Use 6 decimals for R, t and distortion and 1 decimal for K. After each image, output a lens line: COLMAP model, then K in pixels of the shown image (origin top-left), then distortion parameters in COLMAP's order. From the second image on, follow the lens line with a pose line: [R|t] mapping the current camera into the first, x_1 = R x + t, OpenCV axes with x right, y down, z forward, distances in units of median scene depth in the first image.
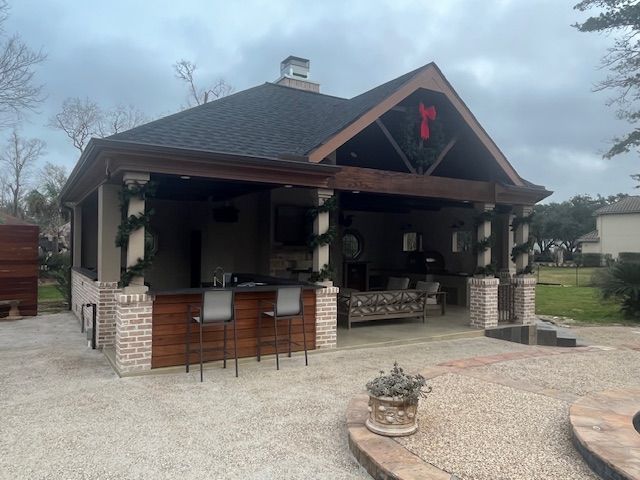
lens RADIAL K [[477.1, 0, 320.3], [0, 477.1, 239.9], [0, 0, 1]] dist [-0.005251, 0.005960]
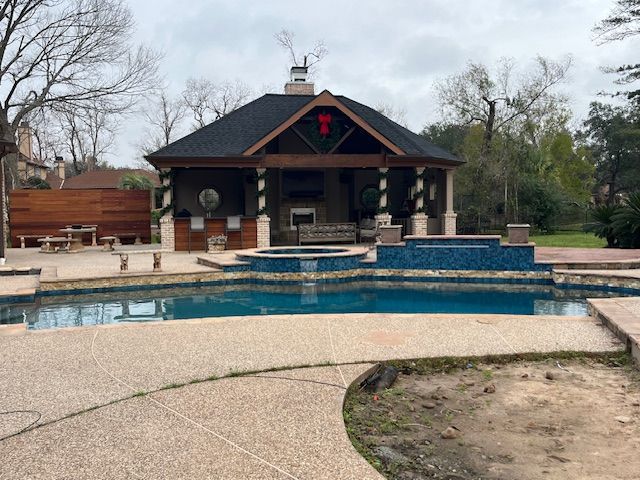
lens RADIAL K [[627.7, 0, 324.6], [0, 627.7, 242.2], [0, 0, 1]] dist [0.035837, 0.000000]
pose [[0.939641, -0.002179, -0.342155, 0.889795], [0.027548, 0.997215, 0.069303, 0.021748], [0.341051, -0.074546, 0.937084, -1.047942]]
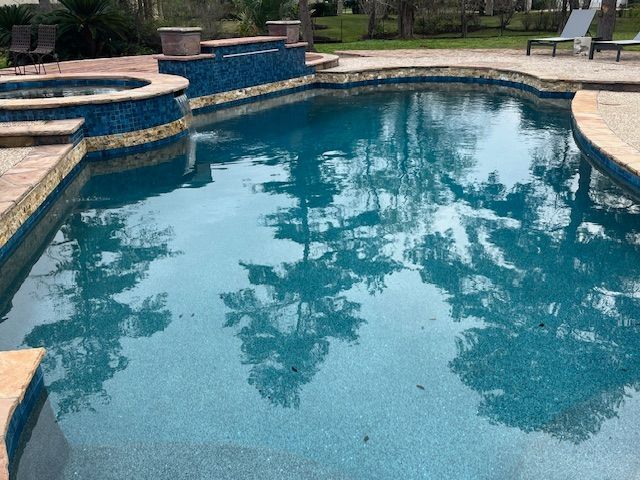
lens RADIAL K [[627.7, 0, 321.4], [0, 627.7, 236.7], [0, 0, 1]] dist [0.035837, 0.000000]
pose [[0.579956, -0.305724, 0.755105, -0.103151], [0.016847, 0.931213, 0.364087, 0.038020], [-0.814473, -0.198433, 0.545213, -0.402394]]
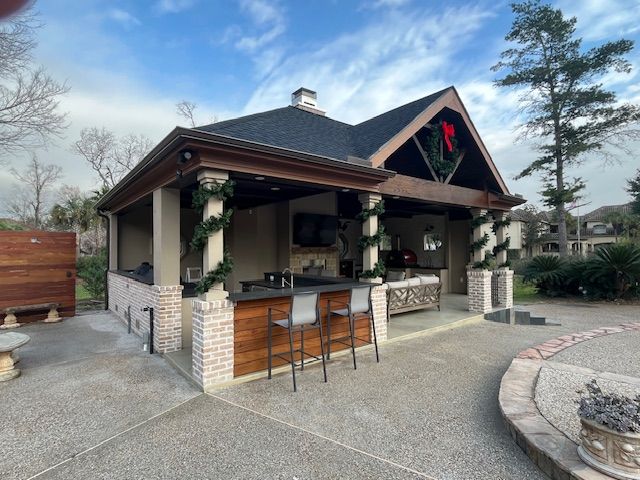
lens RADIAL K [[343.3, 0, 320.4], [0, 343.3, 243.0], [0, 0, 1]] dist [0.001725, -0.002326]
pose [[0.991784, -0.014989, 0.127045, -0.169129], [0.015090, 0.999886, 0.000168, 0.002584], [-0.127033, 0.001750, 0.991897, 0.191176]]
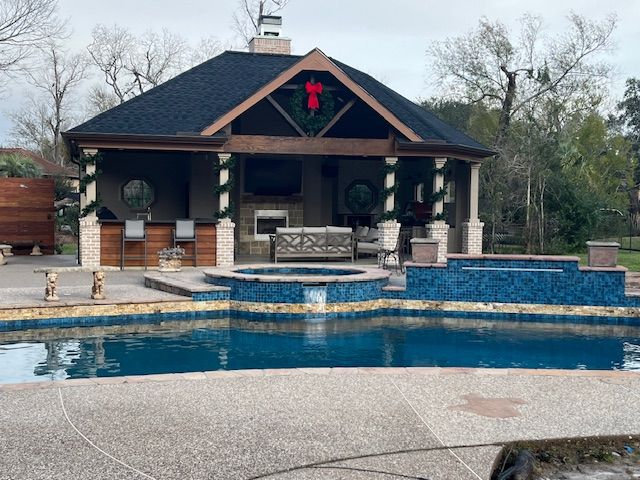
lens RADIAL K [[850.5, 0, 320.3], [0, 850.5, 241.7], [0, 0, 1]] dist [0.044984, 0.000000]
pose [[0.960850, 0.013070, -0.276761, 0.765826], [0.001986, 0.998536, 0.054050, 0.015495], [0.277062, -0.052484, 0.959418, -1.039699]]
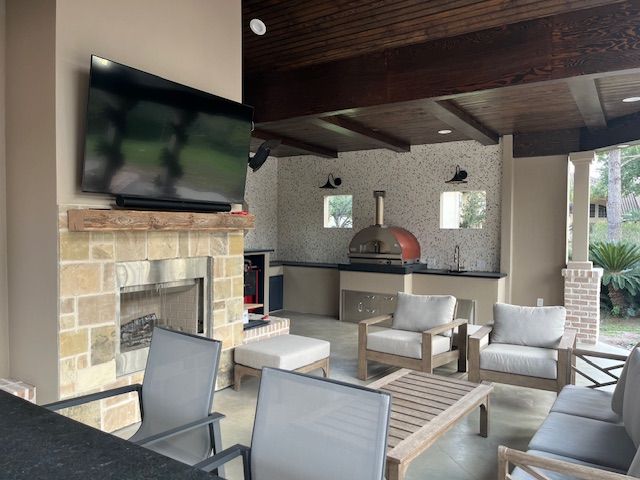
lens RADIAL K [[477.1, 0, 319.2], [0, 477.1, 236.9], [0, 0, 1]] dist [-0.005251, 0.005960]
pose [[0.906690, -0.013316, 0.421586, -0.104604], [-0.003543, 0.999226, 0.039181, 0.020476], [-0.421782, -0.037018, 0.905941, 0.863869]]
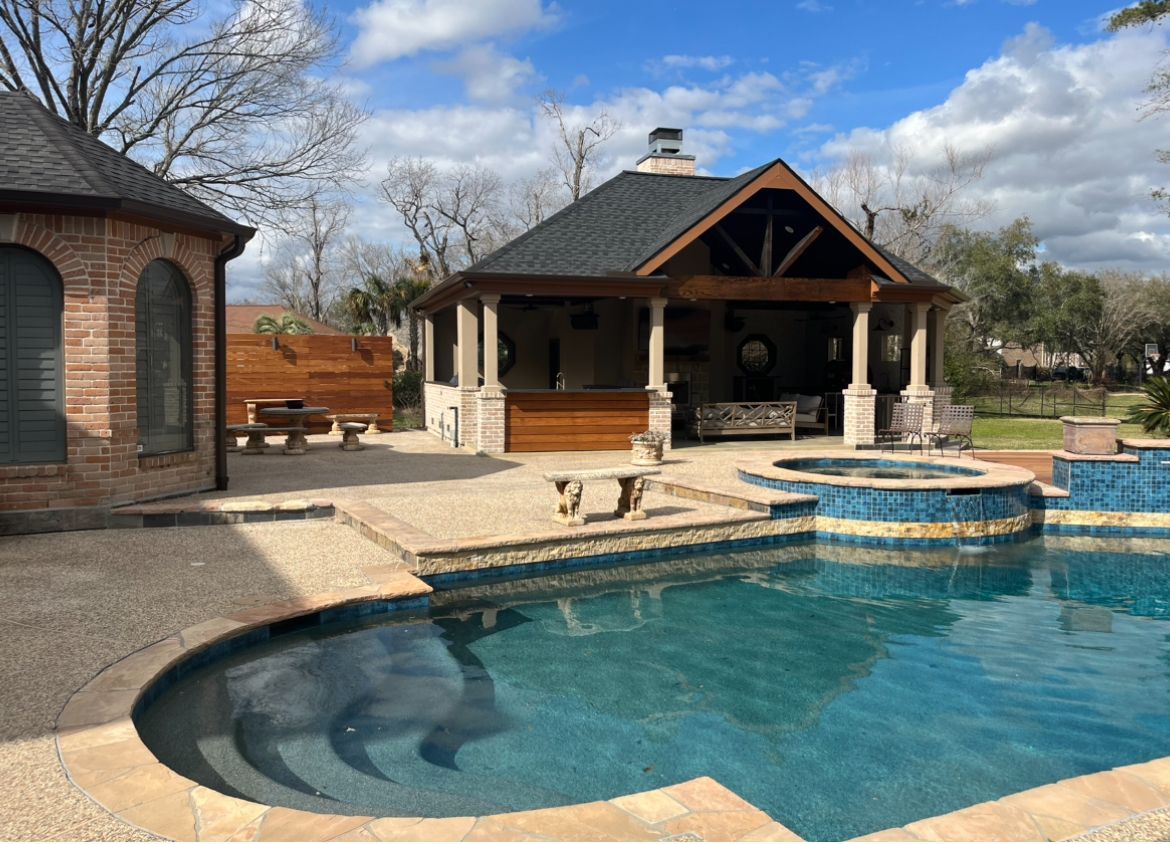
lens RADIAL K [[887.3, 0, 586.7], [0, 887.3, 403.9], [0, 0, 1]] dist [0.068942, -0.075326]
pose [[0.967588, 0.003797, -0.252506, 0.276327], [0.010515, 0.998414, 0.055308, 0.012062], [0.252316, -0.056171, 0.966013, -0.743145]]
